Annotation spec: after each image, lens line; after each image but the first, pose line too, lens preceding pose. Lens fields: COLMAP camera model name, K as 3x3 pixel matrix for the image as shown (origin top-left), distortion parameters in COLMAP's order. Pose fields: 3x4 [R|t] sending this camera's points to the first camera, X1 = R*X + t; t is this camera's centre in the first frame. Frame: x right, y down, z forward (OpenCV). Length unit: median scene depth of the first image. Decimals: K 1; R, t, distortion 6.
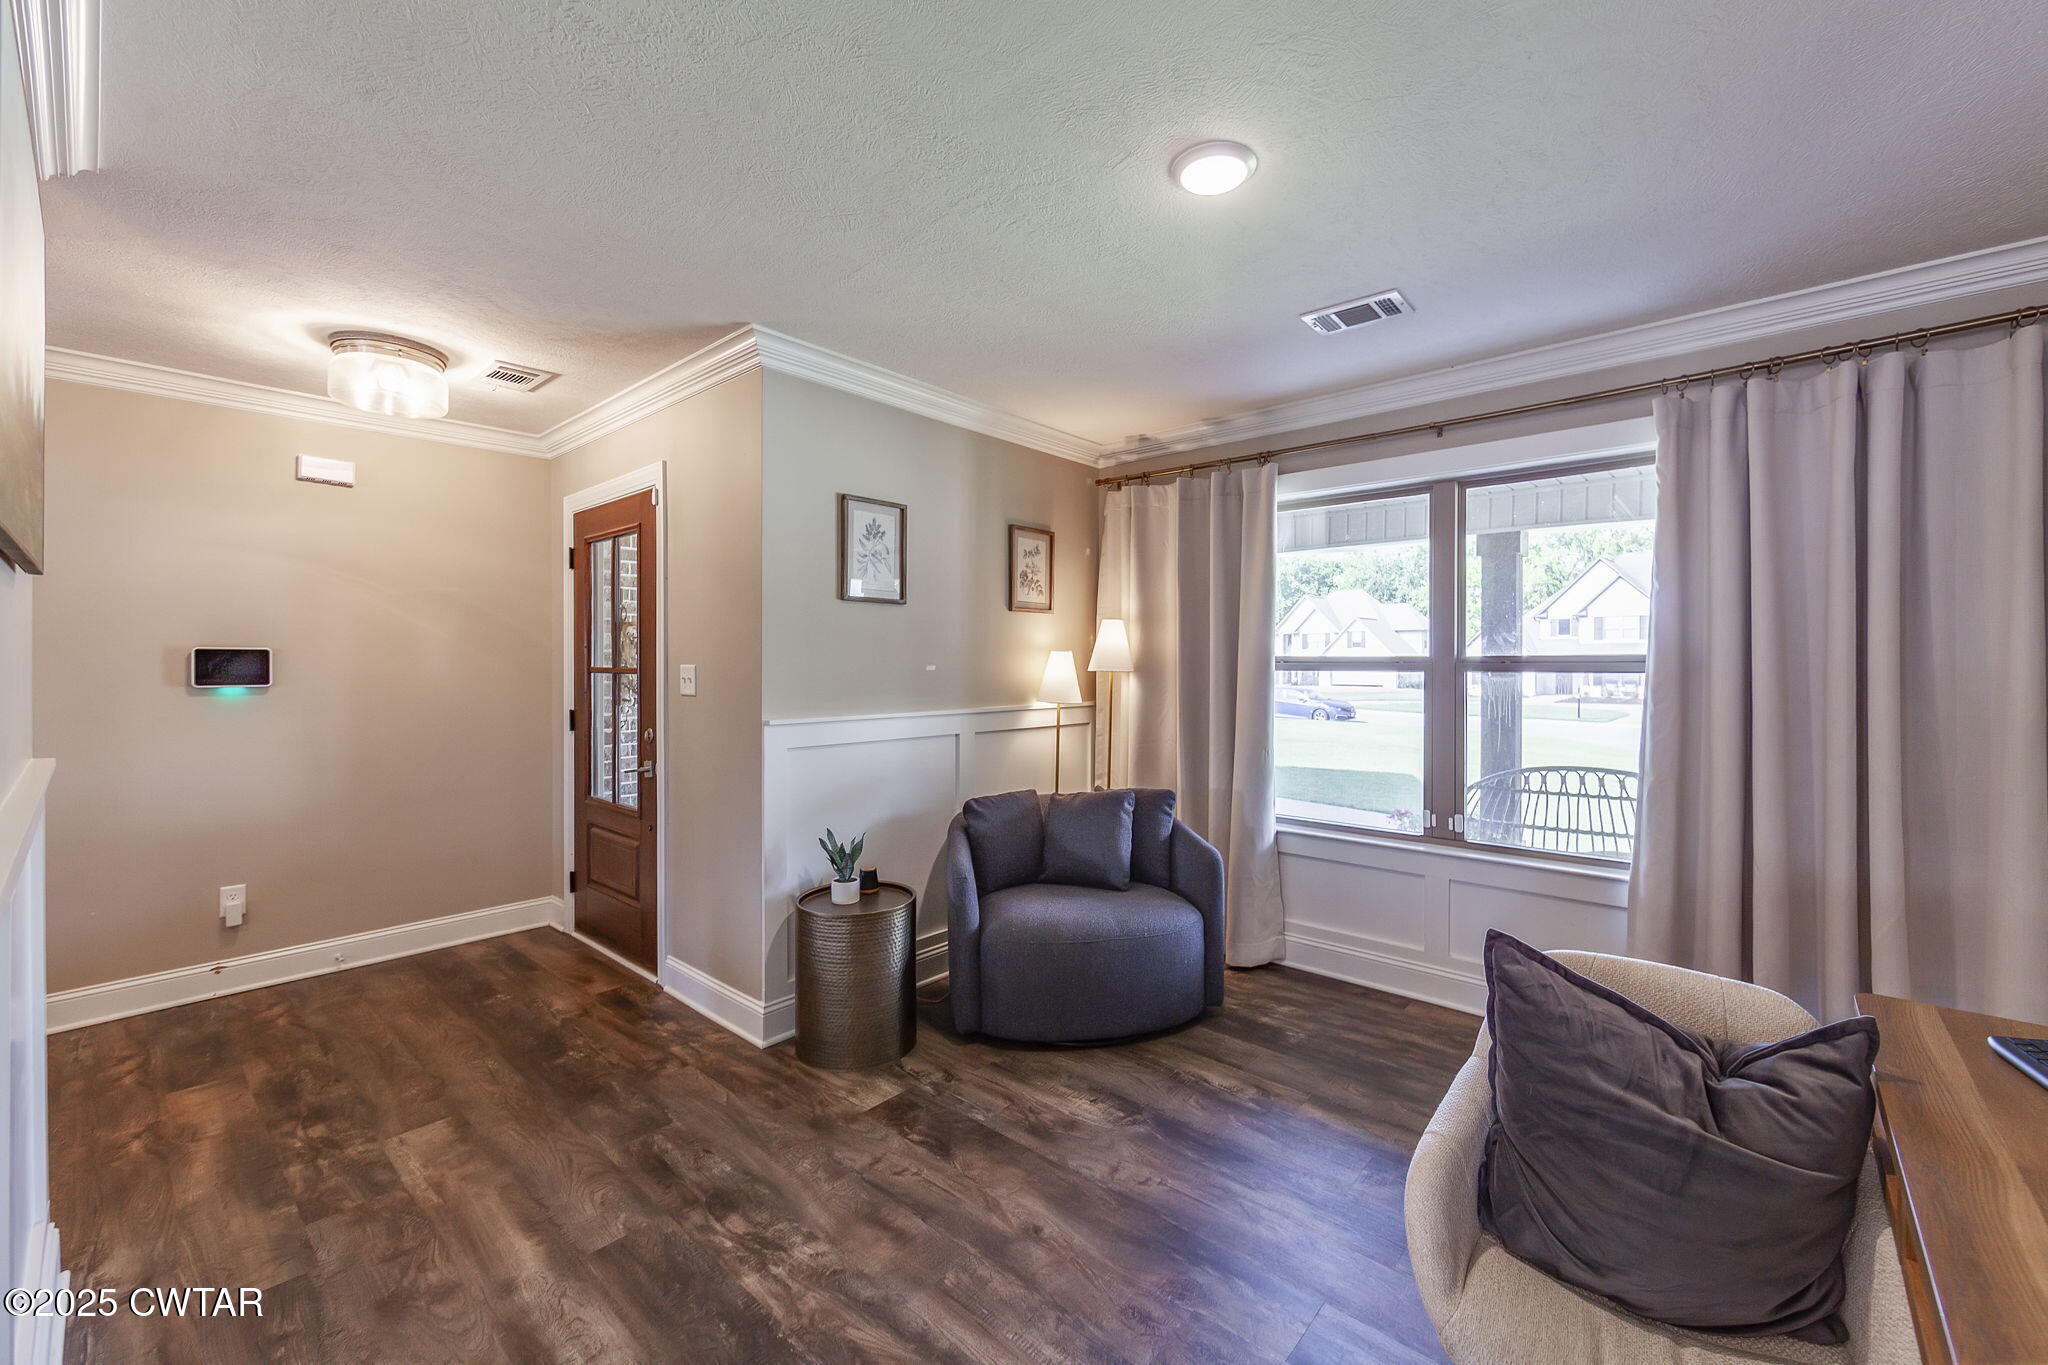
lens RADIAL K [[814.9, 0, 1045.4], [0, 814.9, 659.1], [0, 0, 1]] dist [-0.000370, -0.000425]
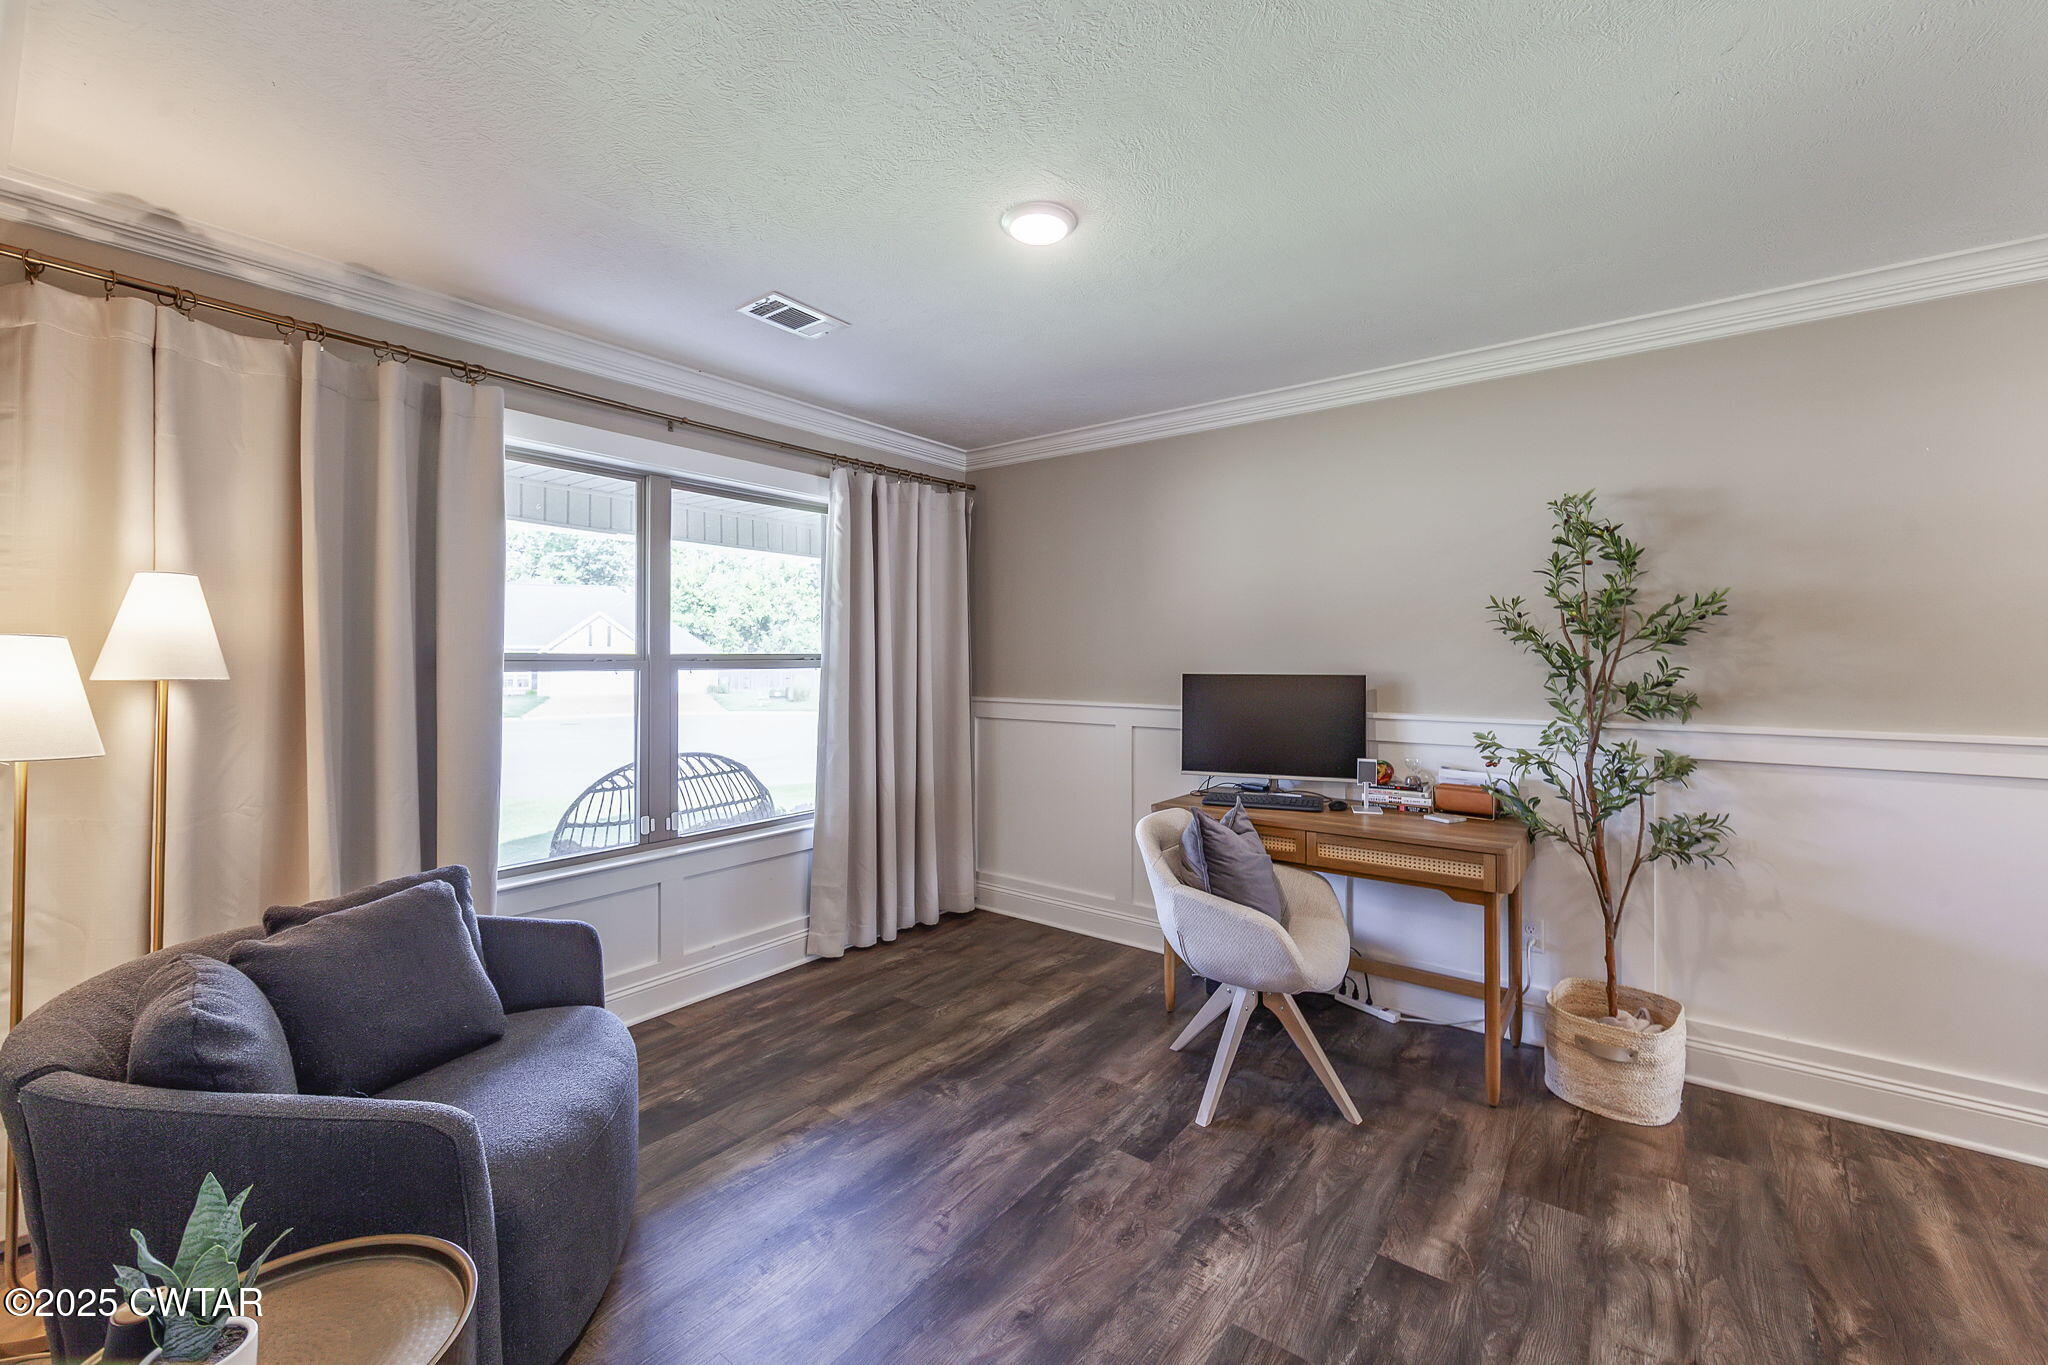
lens RADIAL K [[830.5, 0, 1030.1], [0, 830.5, 646.9], [0, 0, 1]] dist [0.000335, -0.000011]
pose [[-0.077286, 0.012939, 0.996925, -0.540351], [-0.000763, 0.999915, -0.013037, 0.000672], [-0.997009, -0.001769, -0.077270, 0.637477]]
